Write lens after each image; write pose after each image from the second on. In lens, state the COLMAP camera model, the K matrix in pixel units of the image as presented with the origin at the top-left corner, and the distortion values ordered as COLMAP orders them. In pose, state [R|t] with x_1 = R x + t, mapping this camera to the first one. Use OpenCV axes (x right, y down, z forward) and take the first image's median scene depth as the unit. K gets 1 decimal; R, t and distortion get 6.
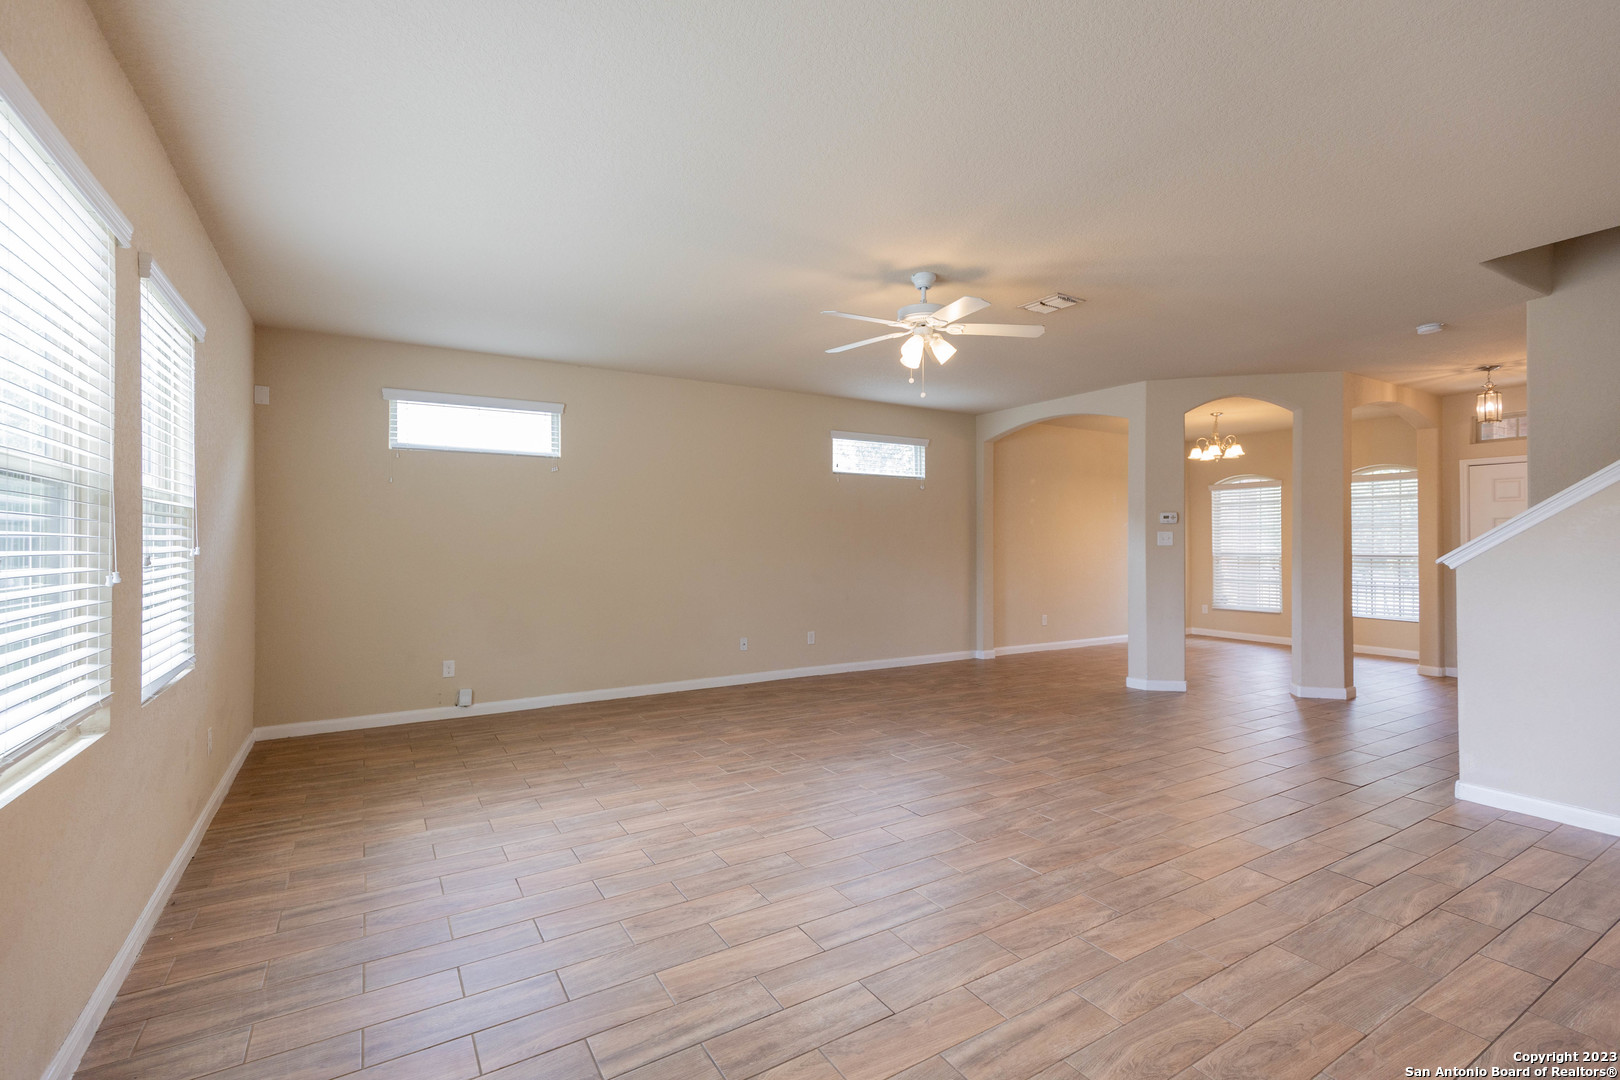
lens RADIAL K [[730.7, 0, 810.9], [0, 730.7, 540.4], [0, 0, 1]] dist [0.010765, -0.001577]
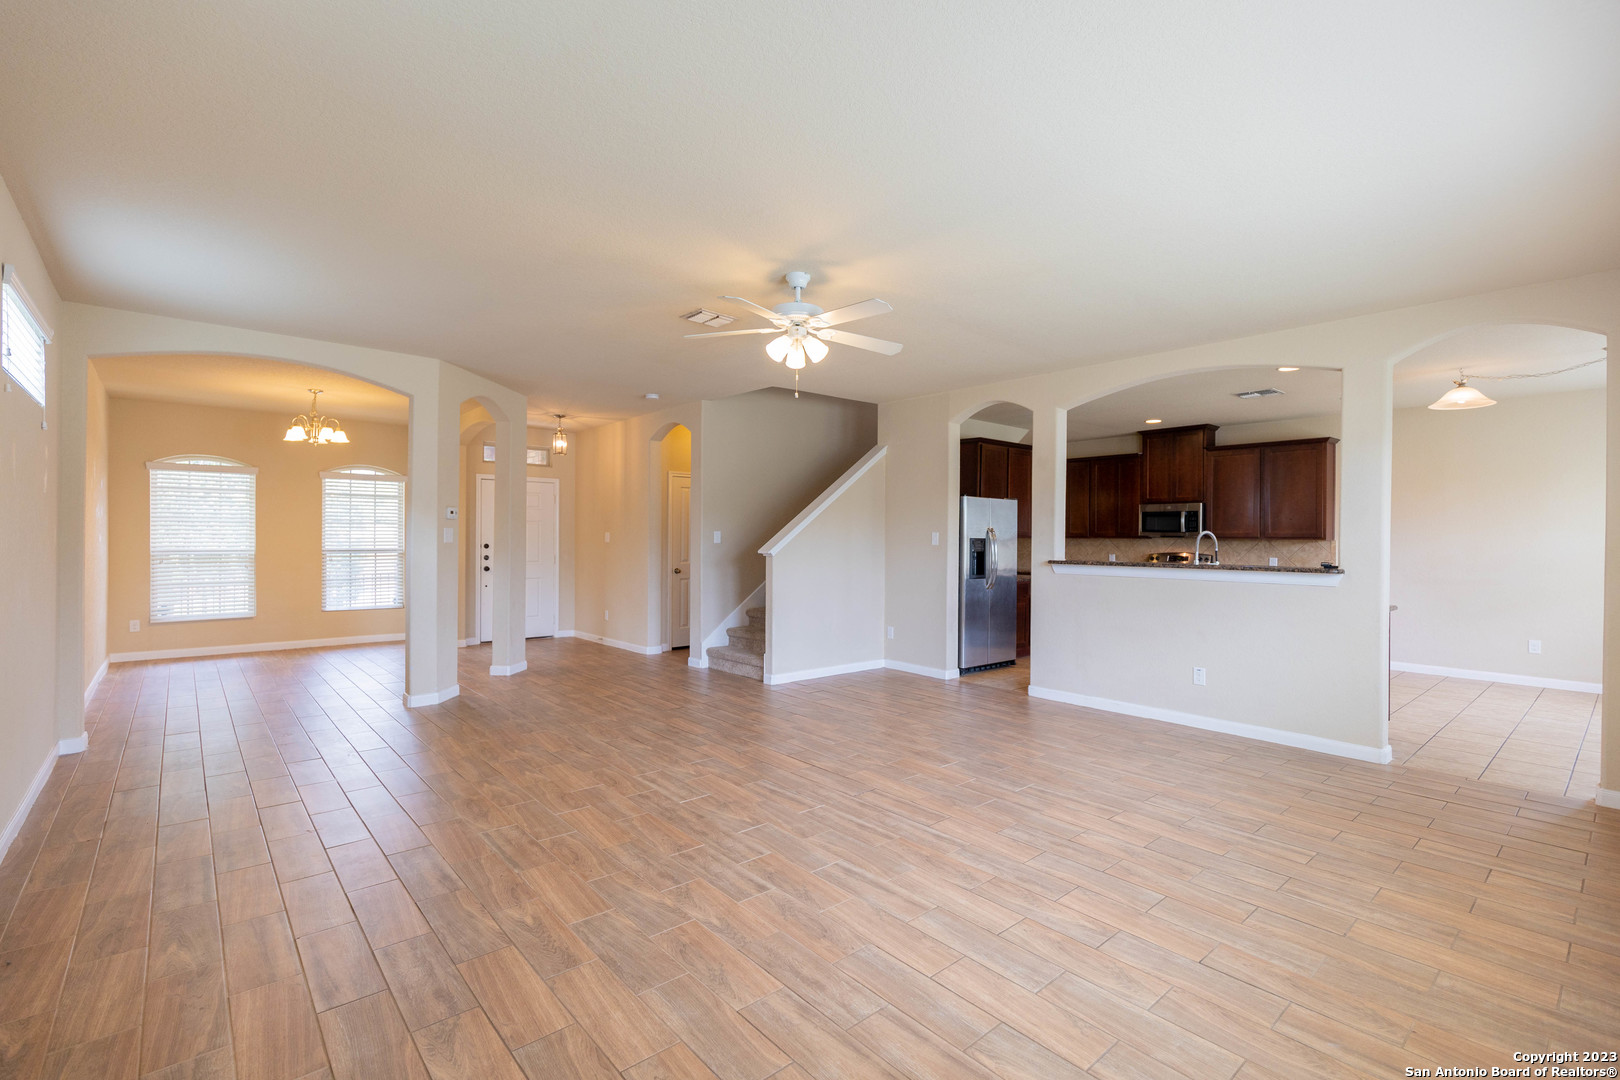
lens RADIAL K [[730.7, 0, 813.1], [0, 730.7, 537.8], [0, 0, 1]] dist [0.010765, -0.001577]
pose [[-0.174371, -0.000651, 0.984680, -0.759107], [-0.008219, 0.999966, -0.000794, -0.003303], [-0.984646, -0.008231, -0.174370, 1.053753]]
